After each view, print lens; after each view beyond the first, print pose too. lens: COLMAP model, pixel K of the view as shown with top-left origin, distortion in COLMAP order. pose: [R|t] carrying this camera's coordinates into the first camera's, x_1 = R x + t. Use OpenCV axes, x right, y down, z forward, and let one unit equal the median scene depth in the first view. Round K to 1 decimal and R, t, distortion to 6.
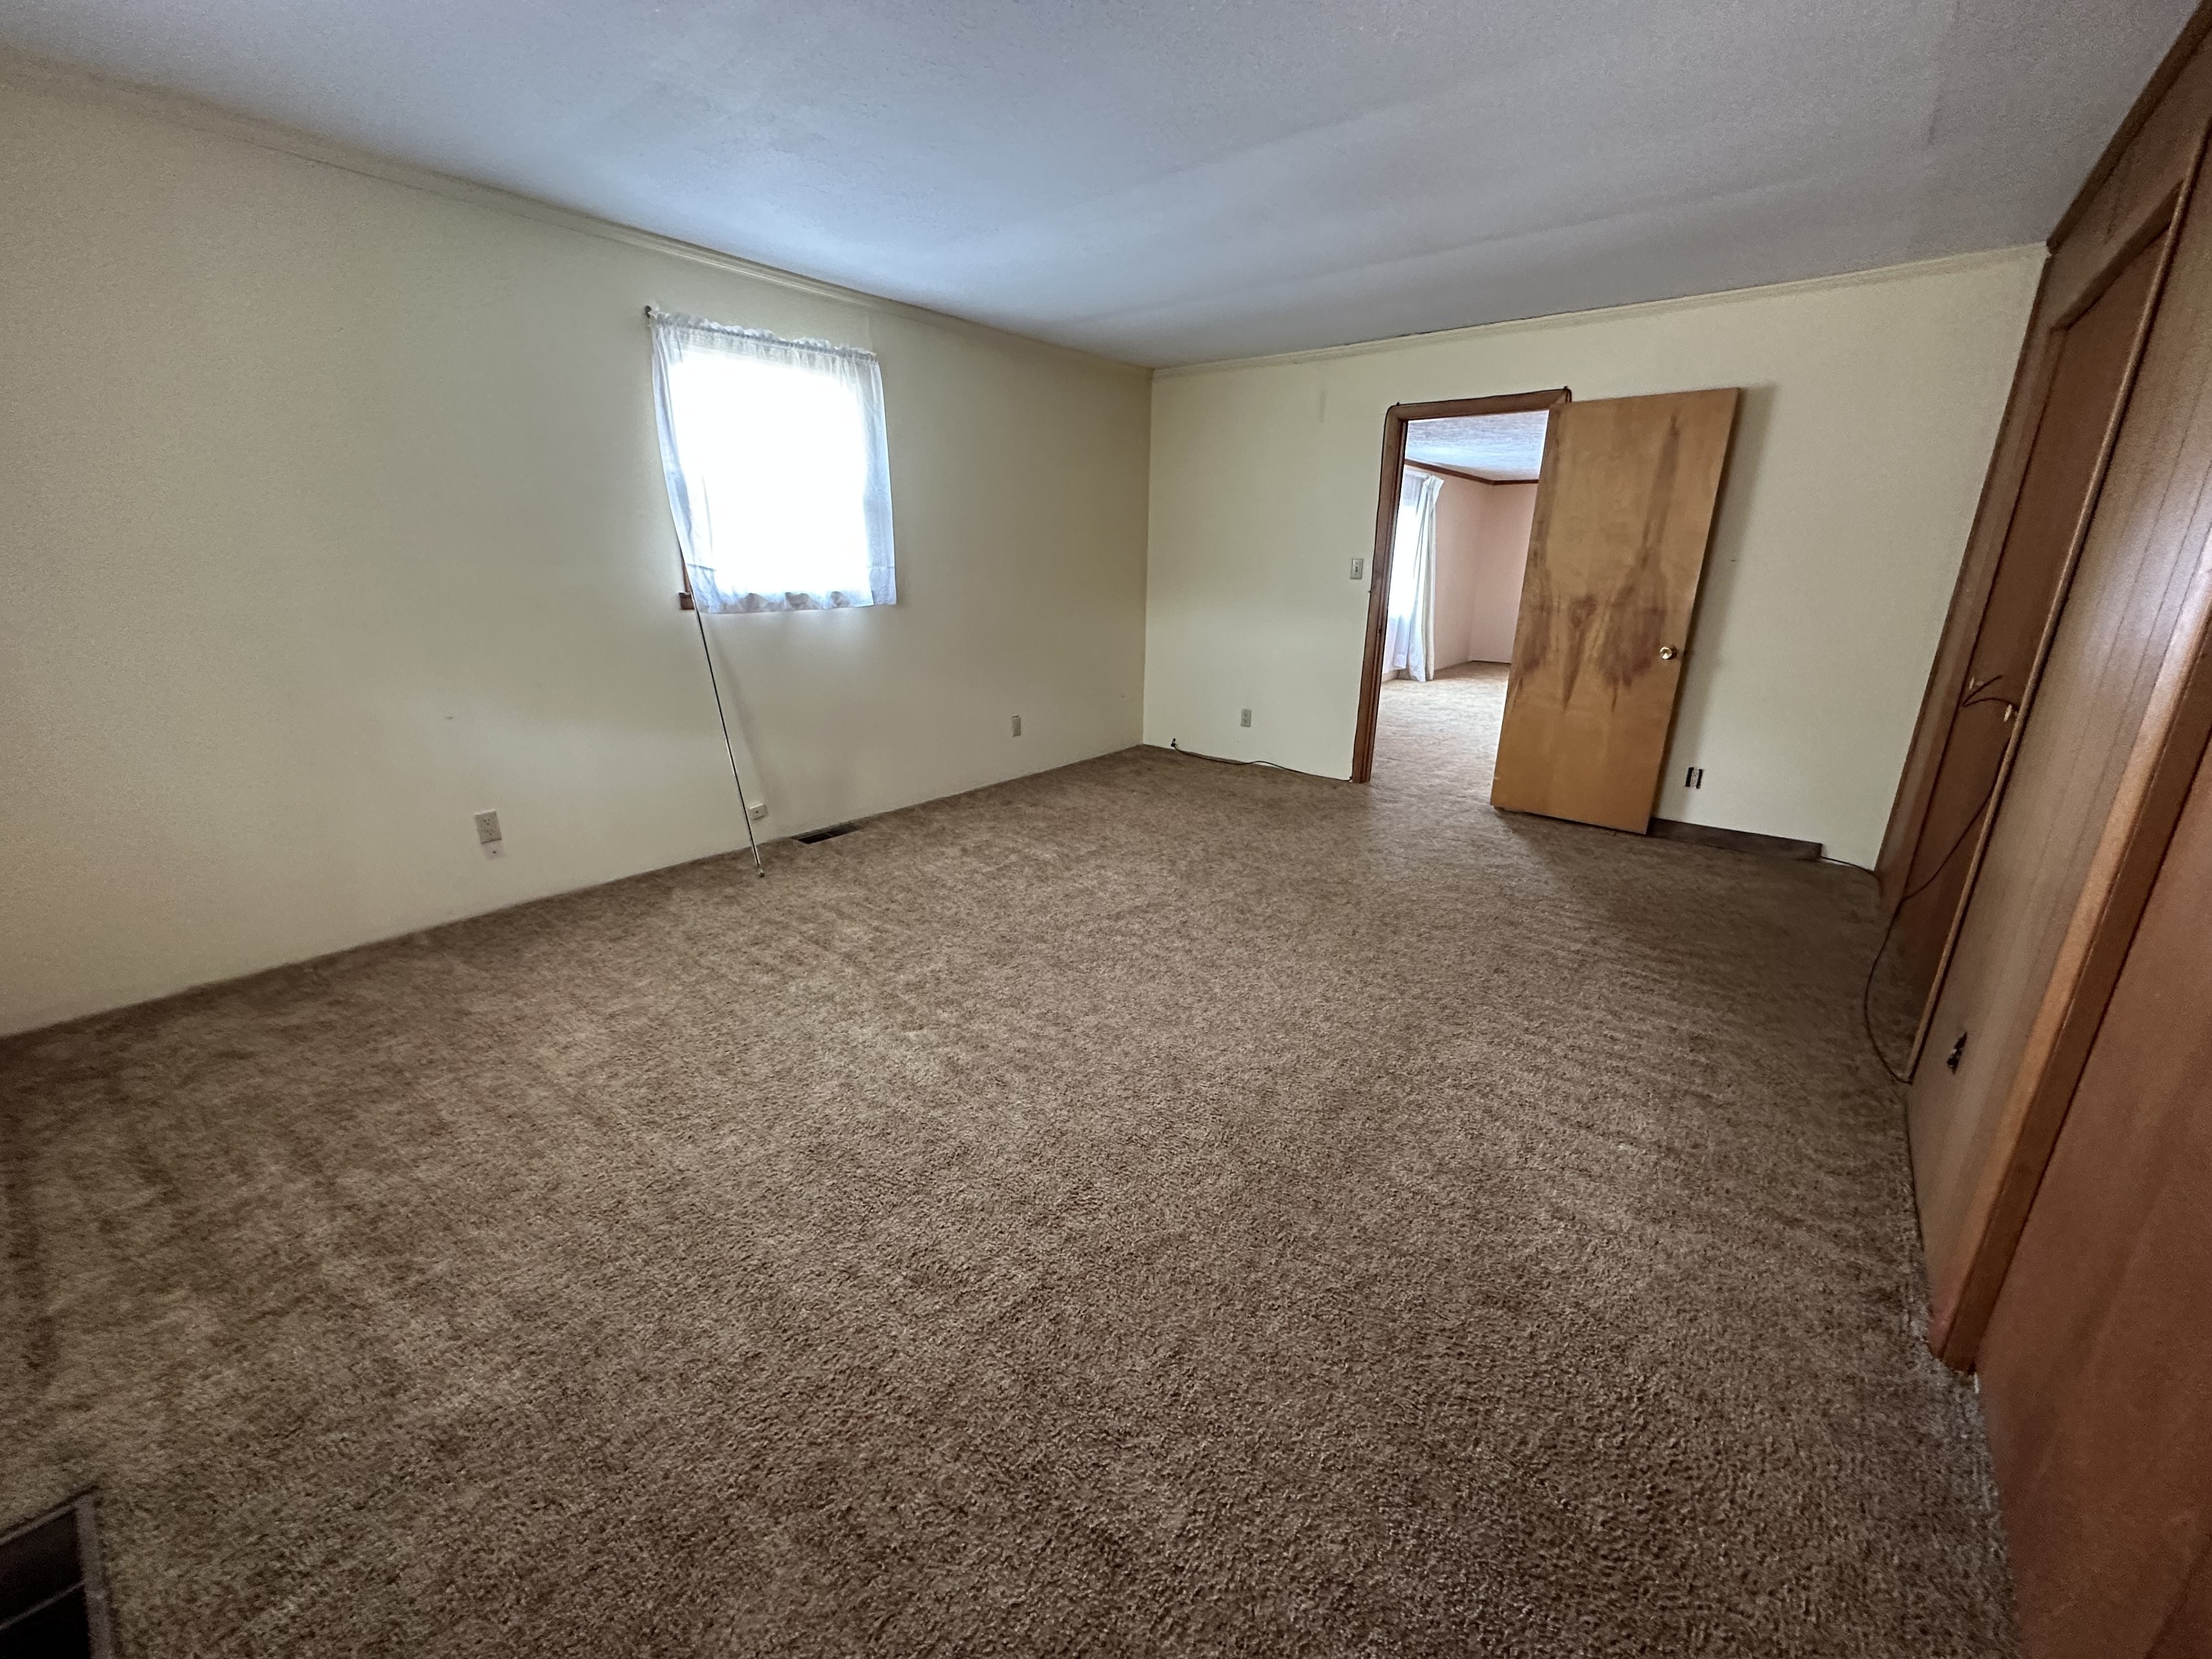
lens RADIAL K [[879.6, 0, 1106.0], [0, 879.6, 829.5], [0, 0, 1]] dist [-0.001952, 0.000238]
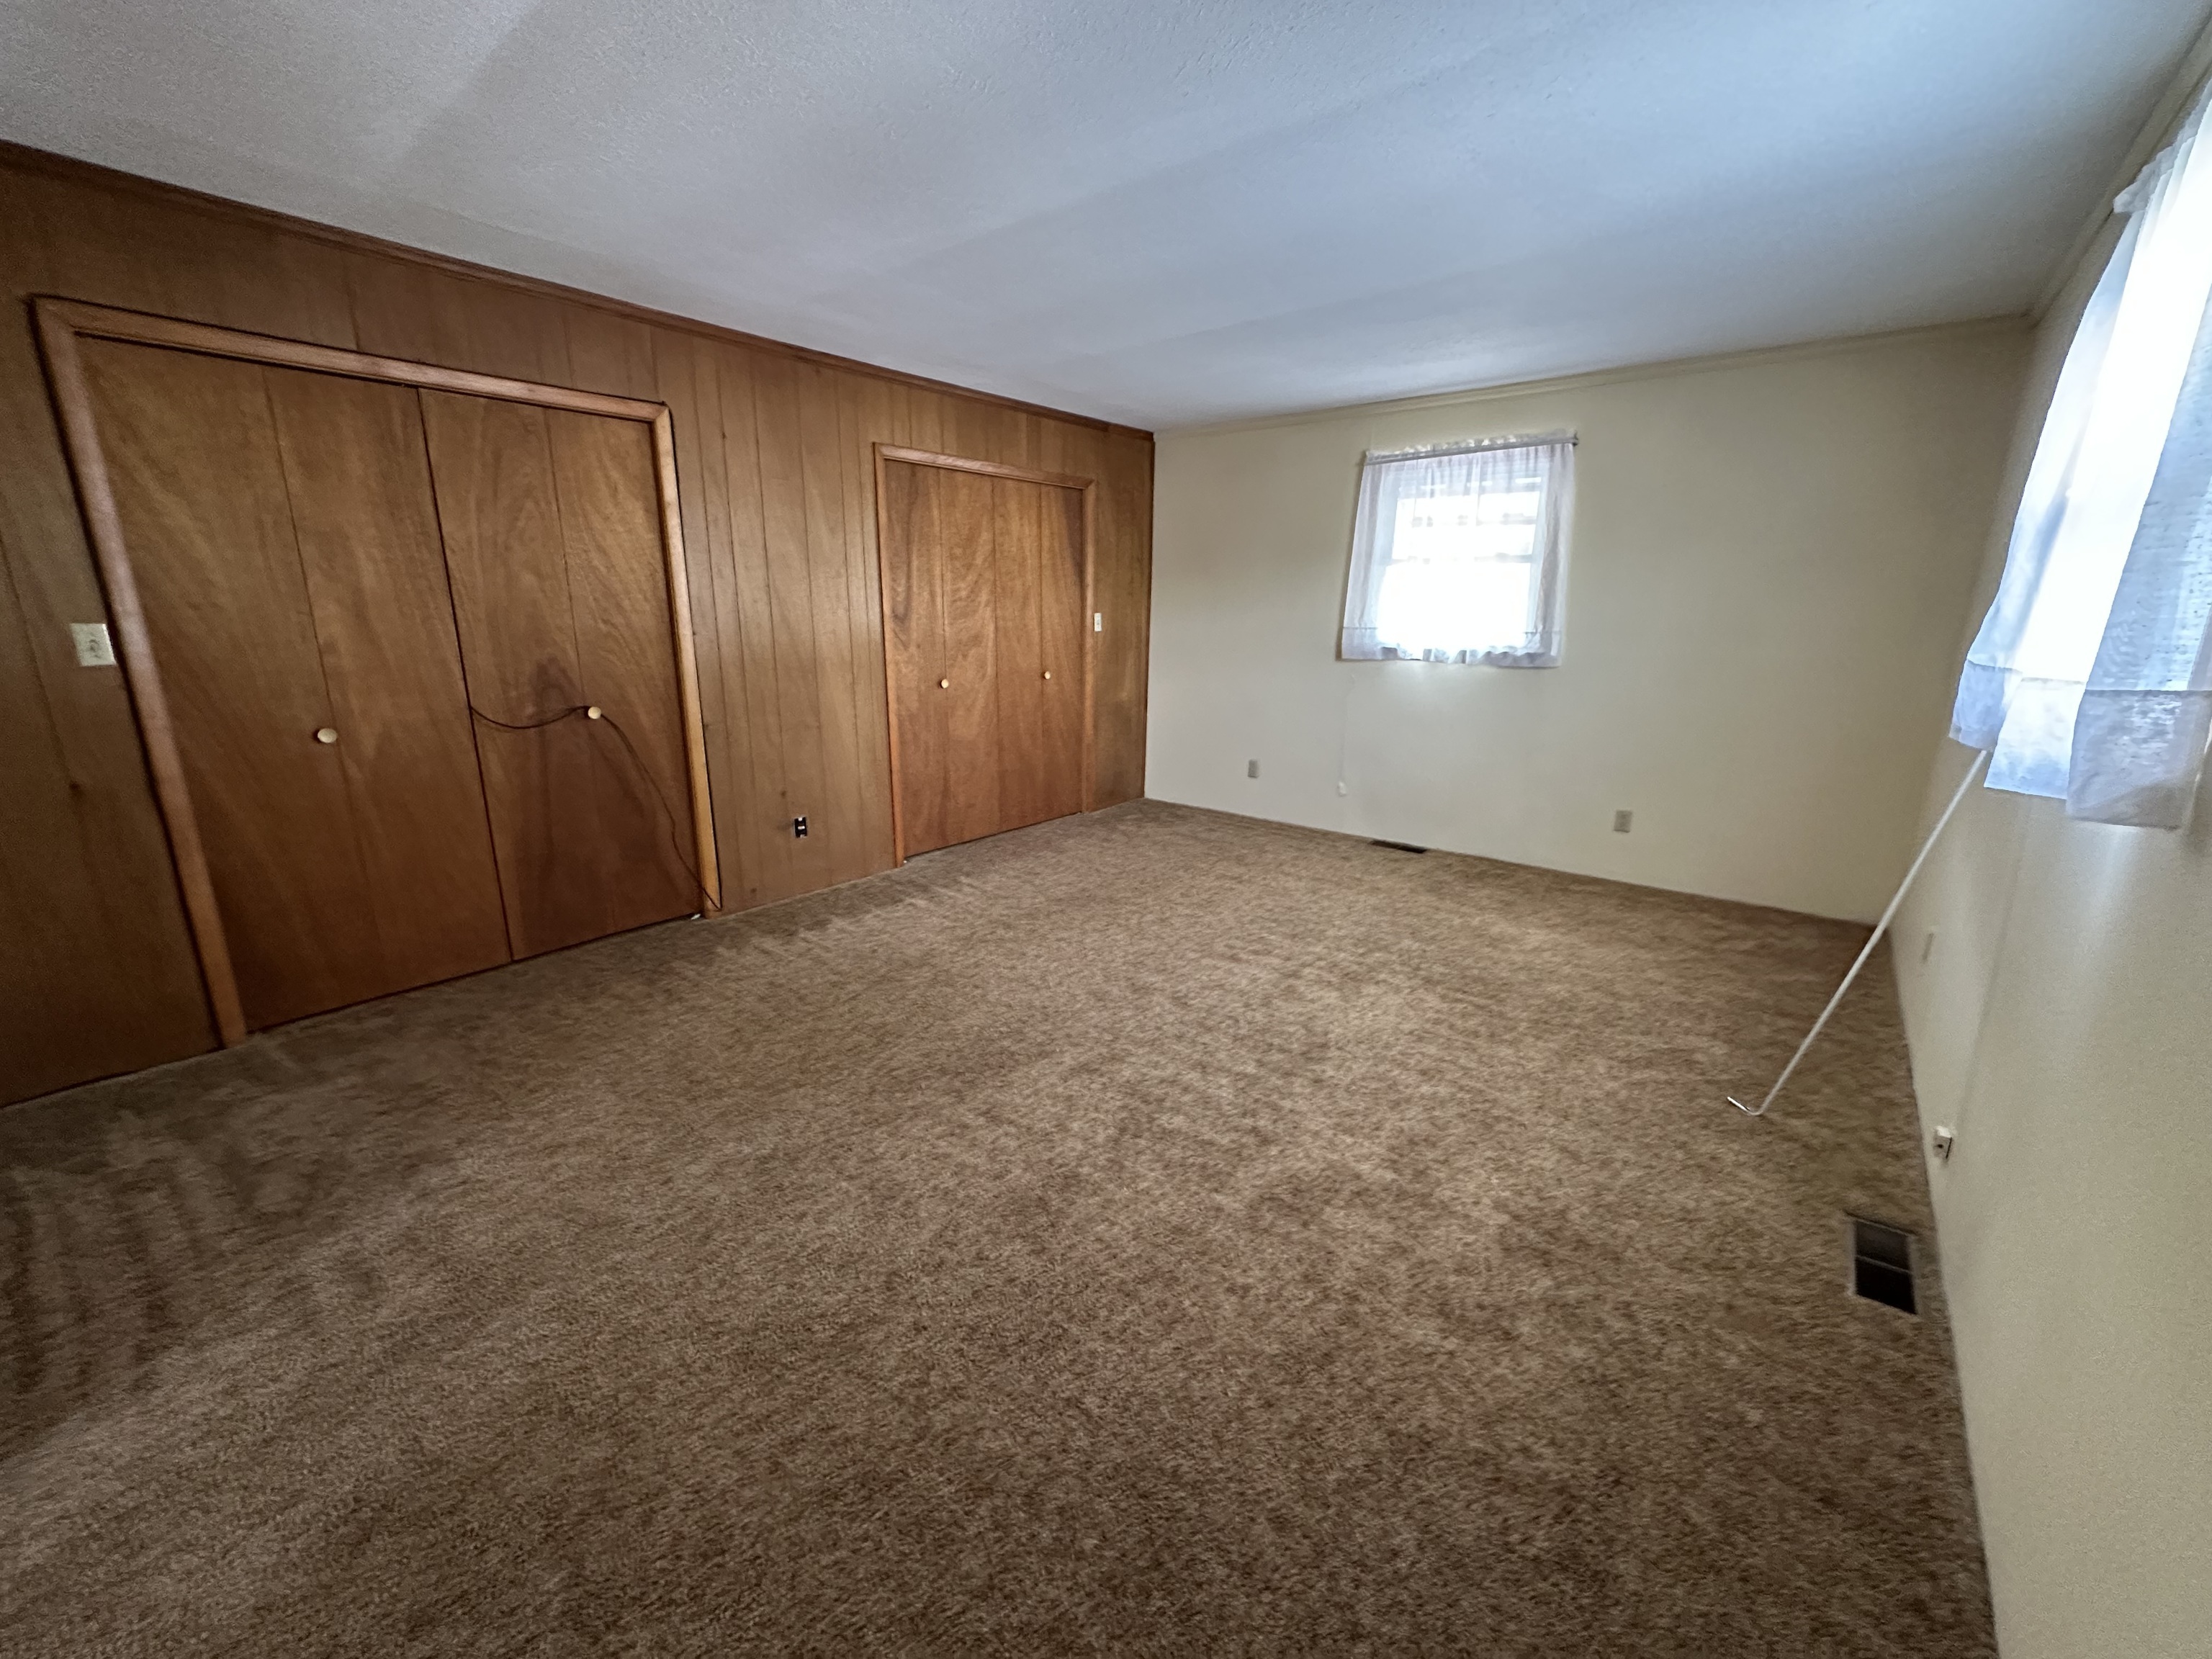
lens RADIAL K [[879.6, 0, 1106.0], [0, 879.6, 829.5], [0, 0, 1]] dist [-0.001952, 0.000238]
pose [[-0.999787, -0.020019, 0.005036, 0.081573], [-0.014508, 0.854997, 0.518430, -0.435710], [-0.014684, 0.518246, -0.855105, 1.372658]]
